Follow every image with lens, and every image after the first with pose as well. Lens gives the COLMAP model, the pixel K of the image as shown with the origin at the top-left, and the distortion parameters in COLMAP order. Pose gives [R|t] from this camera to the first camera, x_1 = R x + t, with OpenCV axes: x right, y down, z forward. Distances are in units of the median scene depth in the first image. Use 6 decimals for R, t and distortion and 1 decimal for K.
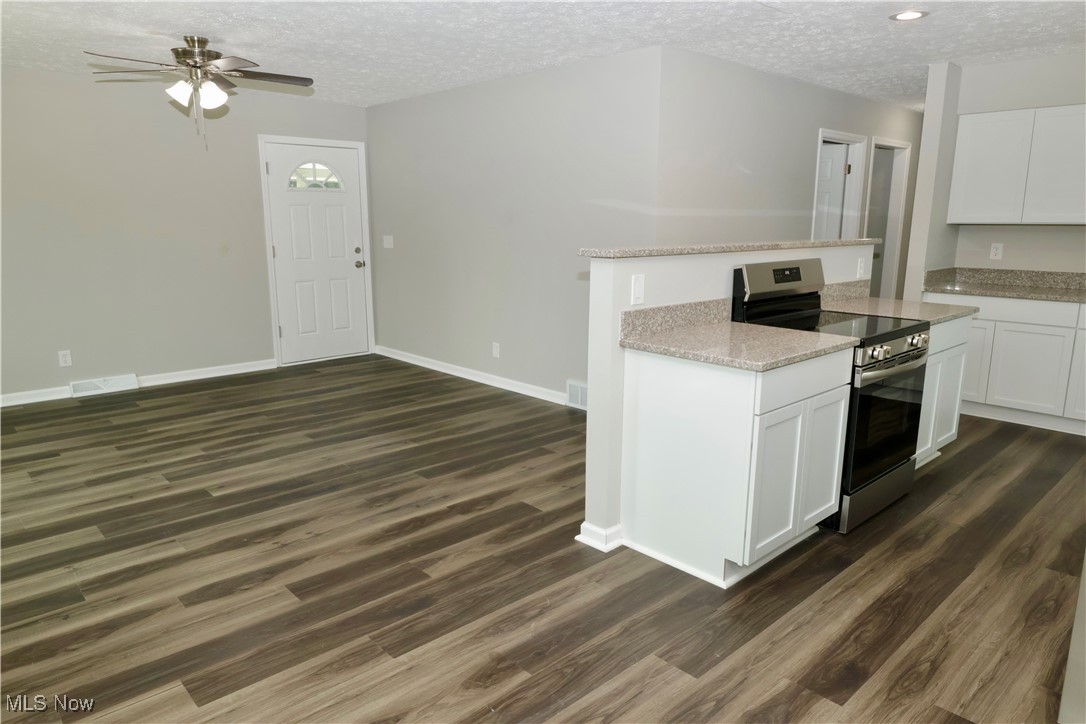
lens RADIAL K [[697.5, 0, 551.5], [0, 697.5, 365.4], [0, 0, 1]] dist [0.000572, 0.001198]
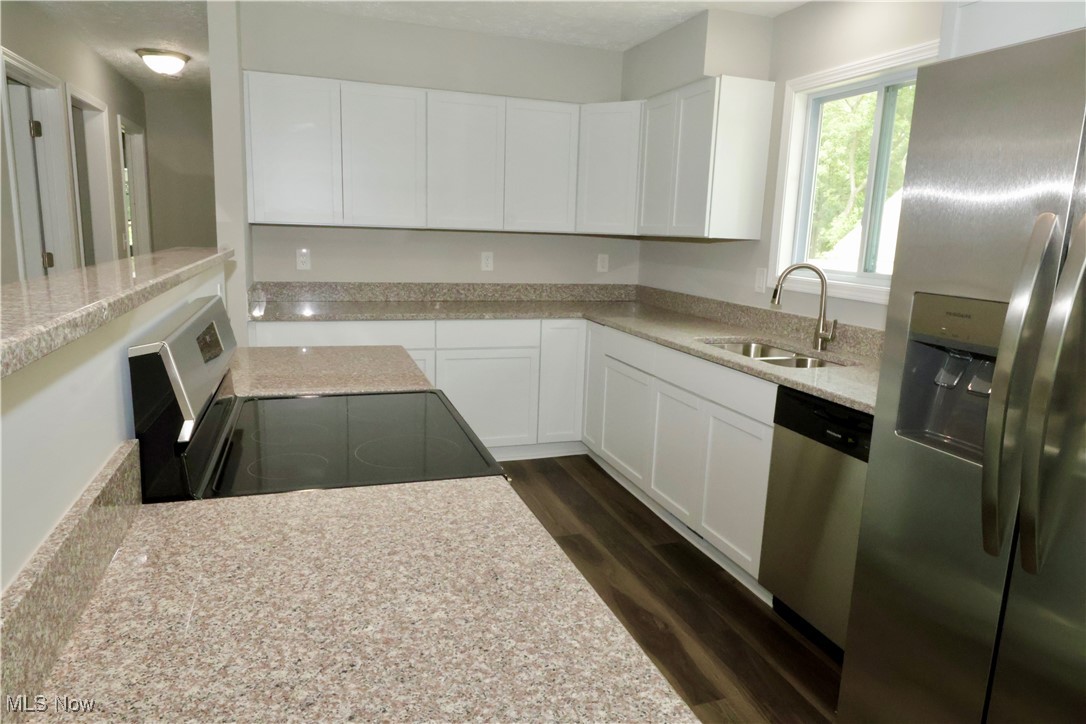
lens RADIAL K [[697.5, 0, 547.8], [0, 697.5, 357.5], [0, 0, 1]] dist [0.000572, 0.001198]
pose [[0.402589, -0.154405, 0.902264, 0.034059], [0.154820, 0.982956, 0.099134, -0.128674], [-0.902193, 0.099778, 0.419633, 0.617415]]
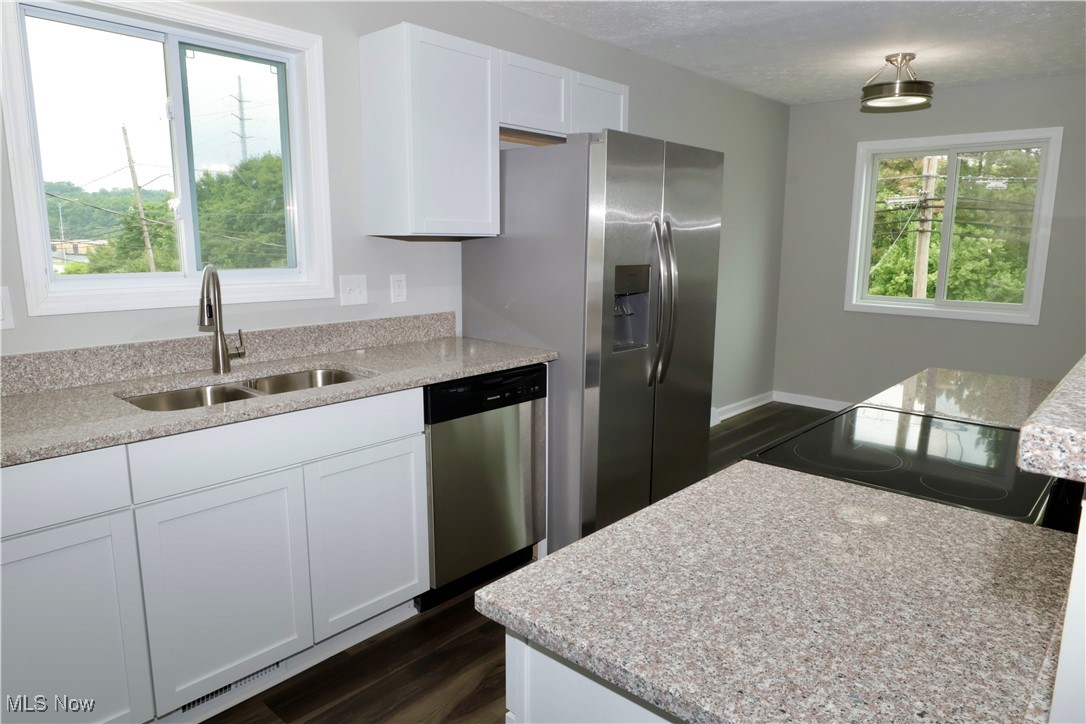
lens RADIAL K [[697.5, 0, 535.0], [0, 697.5, 369.2], [0, 0, 1]] dist [0.000572, 0.001198]
pose [[-0.997741, 0.005964, -0.066916, 0.657525], [-0.020062, 0.924155, 0.381490, -0.263172], [0.064116, 0.381970, -0.921948, 1.288532]]
